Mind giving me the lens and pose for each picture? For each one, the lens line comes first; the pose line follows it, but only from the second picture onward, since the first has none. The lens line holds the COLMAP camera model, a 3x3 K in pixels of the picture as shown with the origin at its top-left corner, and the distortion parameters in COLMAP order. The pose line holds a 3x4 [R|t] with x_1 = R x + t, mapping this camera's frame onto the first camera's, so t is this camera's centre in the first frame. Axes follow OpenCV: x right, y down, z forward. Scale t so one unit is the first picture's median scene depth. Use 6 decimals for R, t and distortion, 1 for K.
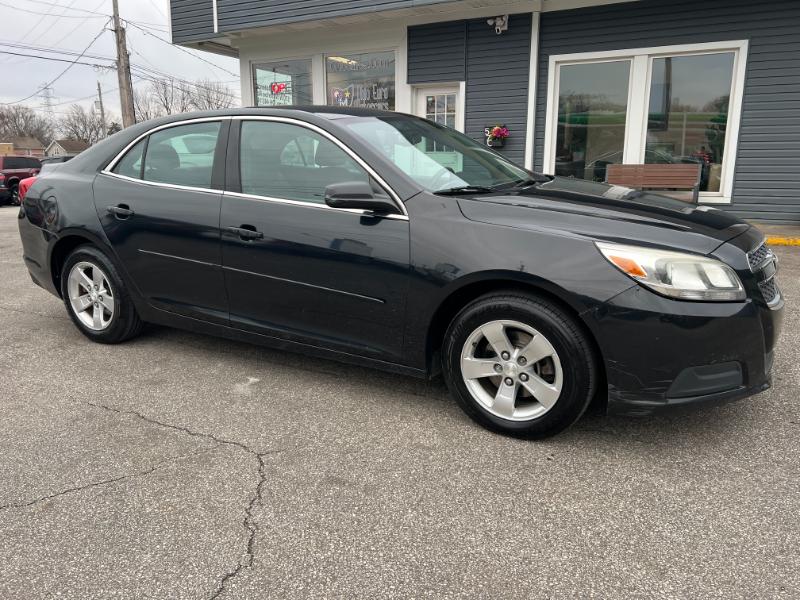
lens RADIAL K [[612.2, 0, 404.6], [0, 612.2, 289.7], [0, 0, 1]] dist [0.055736, -0.062475]
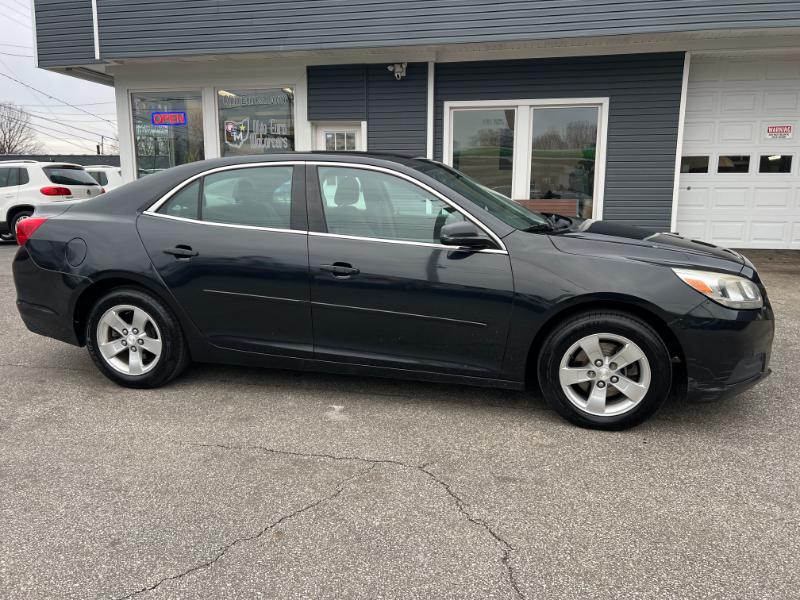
lens RADIAL K [[612.2, 0, 404.6], [0, 612.2, 289.7], [0, 0, 1]] dist [0.055736, -0.062475]
pose [[0.959292, -0.041360, 0.279371, -0.387977], [0.054354, 0.997763, -0.038921, -0.007928], [-0.277136, 0.052522, 0.959394, -0.053128]]
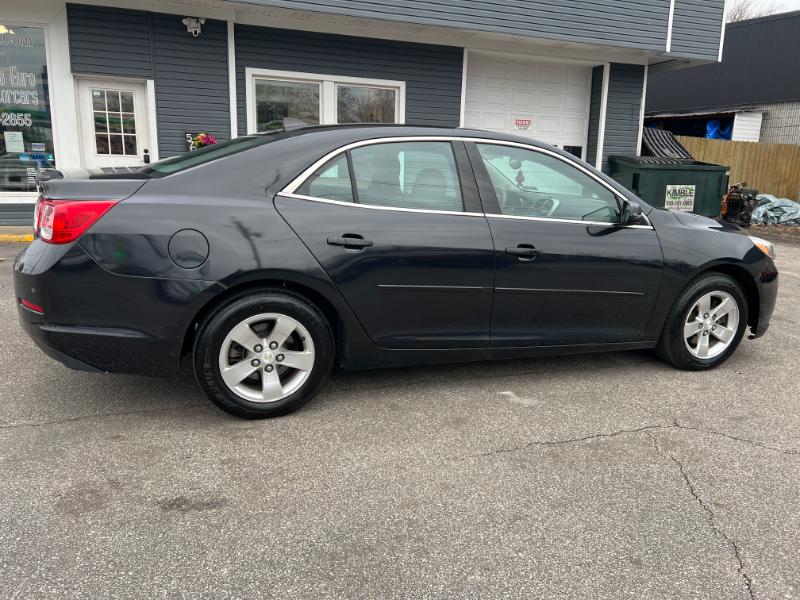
lens RADIAL K [[612.2, 0, 404.6], [0, 612.2, 289.7], [0, 0, 1]] dist [0.055736, -0.062475]
pose [[0.642497, -0.129788, 0.755217, -1.026853], [0.133712, 0.989421, 0.056282, -0.098996], [-0.754532, 0.064820, 0.653054, 0.407480]]
